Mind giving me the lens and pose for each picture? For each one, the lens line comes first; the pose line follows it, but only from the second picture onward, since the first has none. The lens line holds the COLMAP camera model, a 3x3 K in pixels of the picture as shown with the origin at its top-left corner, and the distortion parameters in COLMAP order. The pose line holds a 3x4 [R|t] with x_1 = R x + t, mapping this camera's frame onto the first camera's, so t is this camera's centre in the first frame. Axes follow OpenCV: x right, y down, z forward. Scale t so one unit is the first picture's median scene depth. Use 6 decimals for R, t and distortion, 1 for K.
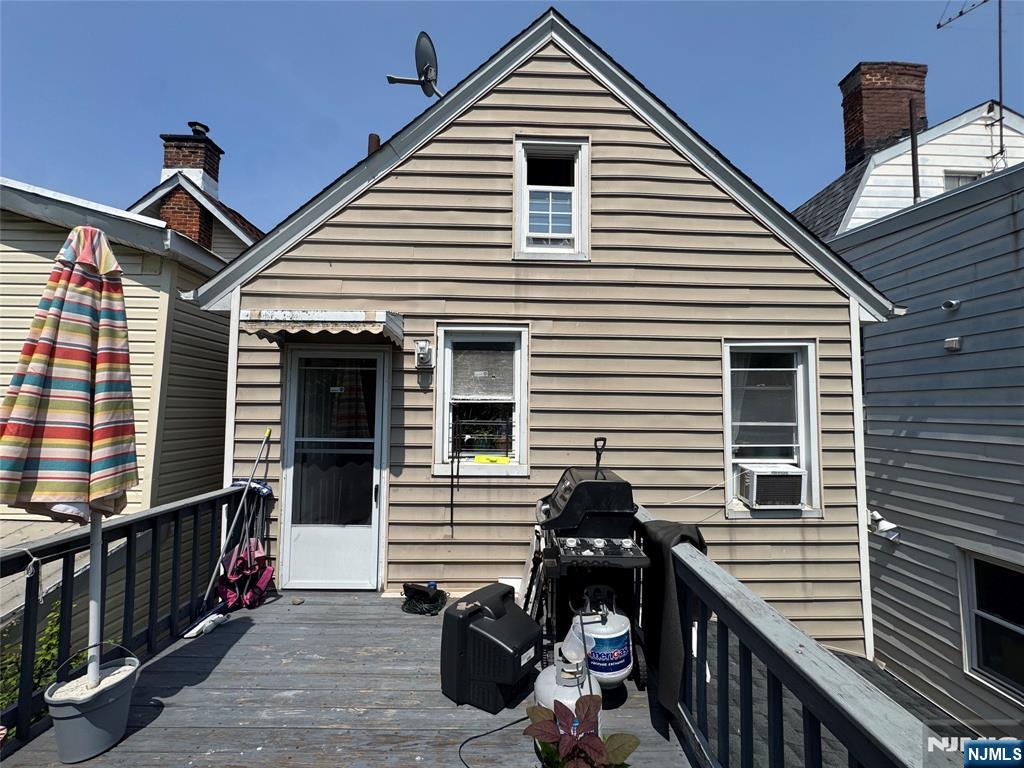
lens RADIAL K [[409.8, 0, 512.9], [0, 409.8, 383.2], [0, 0, 1]] dist [-0.000709, -0.000301]
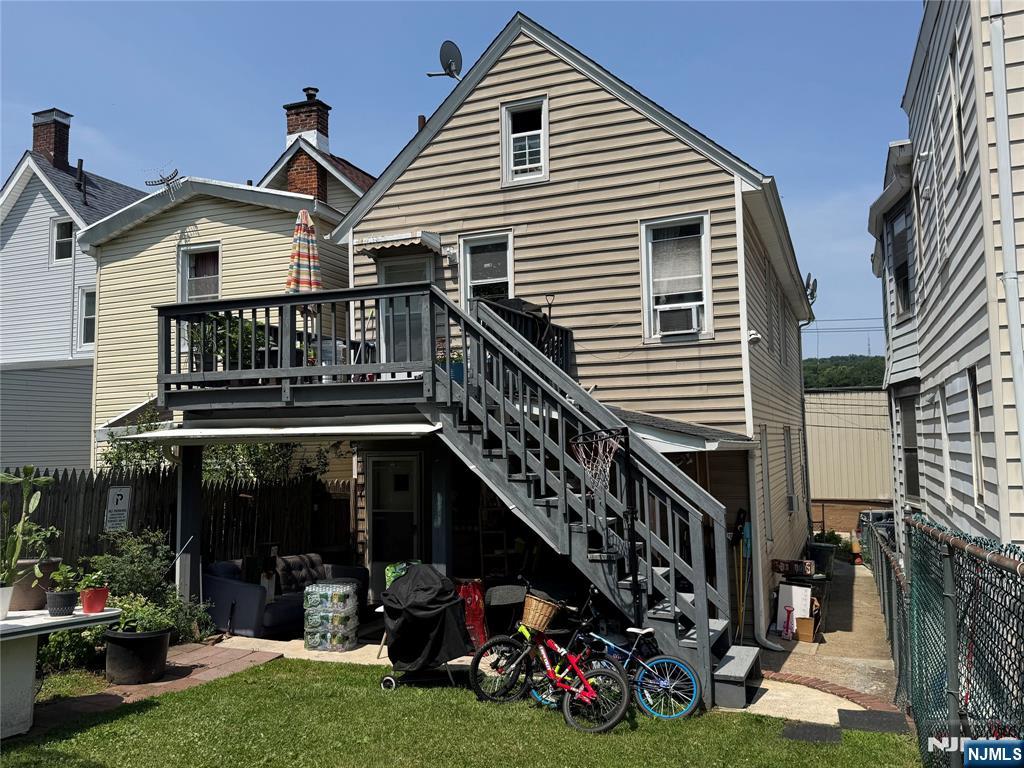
lens RADIAL K [[827.3, 0, 520.1], [0, 827.3, 383.6], [0, 0, 1]] dist [0.131315, -0.012613]
pose [[0.919735, -0.060503, -0.387850, 1.254635], [0.057258, 0.998160, -0.019928, 0.506459], [0.388342, -0.003879, 0.921507, -1.889245]]
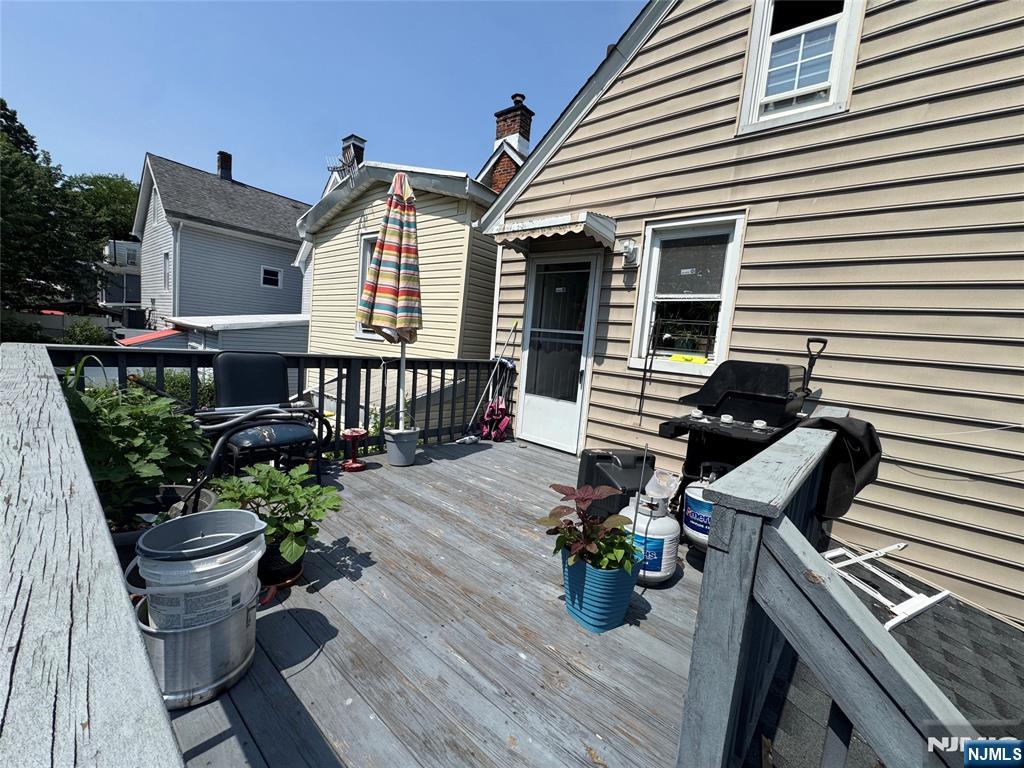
lens RADIAL K [[409.8, 0, 511.9], [0, 409.8, 383.1], [0, 0, 1]] dist [-0.000709, -0.000301]
pose [[0.750931, 0.121207, -0.649162, 0.280854], [-0.037554, 0.989259, 0.141265, 0.121094], [0.659312, -0.081702, 0.747418, -0.024294]]
